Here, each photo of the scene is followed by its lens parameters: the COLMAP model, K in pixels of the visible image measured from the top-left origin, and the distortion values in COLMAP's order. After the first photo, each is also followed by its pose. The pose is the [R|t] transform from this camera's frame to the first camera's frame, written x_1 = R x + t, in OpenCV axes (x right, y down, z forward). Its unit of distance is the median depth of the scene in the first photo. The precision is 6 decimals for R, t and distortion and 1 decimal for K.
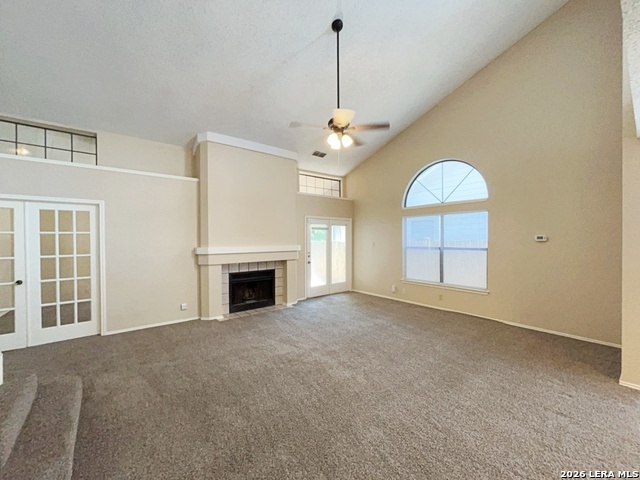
lens RADIAL K [[258.5, 0, 320.0], [0, 258.5, 240.0], [0, 0, 1]] dist [-0.000827, -0.000681]
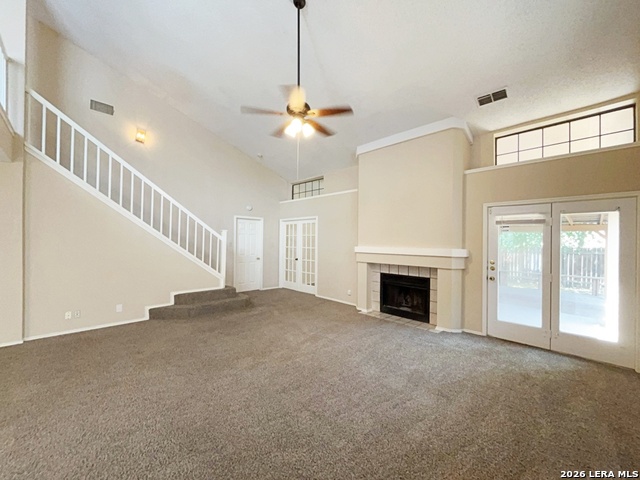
lens RADIAL K [[258.5, 0, 320.0], [0, 258.5, 240.0], [0, 0, 1]] dist [-0.000827, -0.000681]
pose [[0.102288, 0.003757, -0.994748, 0.657384], [-0.015100, 0.999884, 0.002224, 0.000151], [0.994640, 0.014793, 0.102333, 0.669487]]
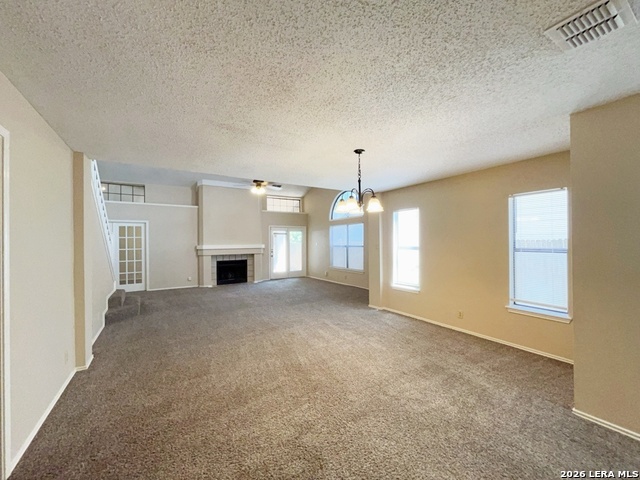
lens RADIAL K [[258.5, 0, 320.0], [0, 258.5, 240.0], [0, 0, 1]] dist [-0.000827, -0.000681]
pose [[0.994643, -0.003916, -0.103299, 0.501825], [0.002772, 0.999933, -0.011210, 0.012687], [0.103336, 0.010863, 0.994587, -0.617922]]
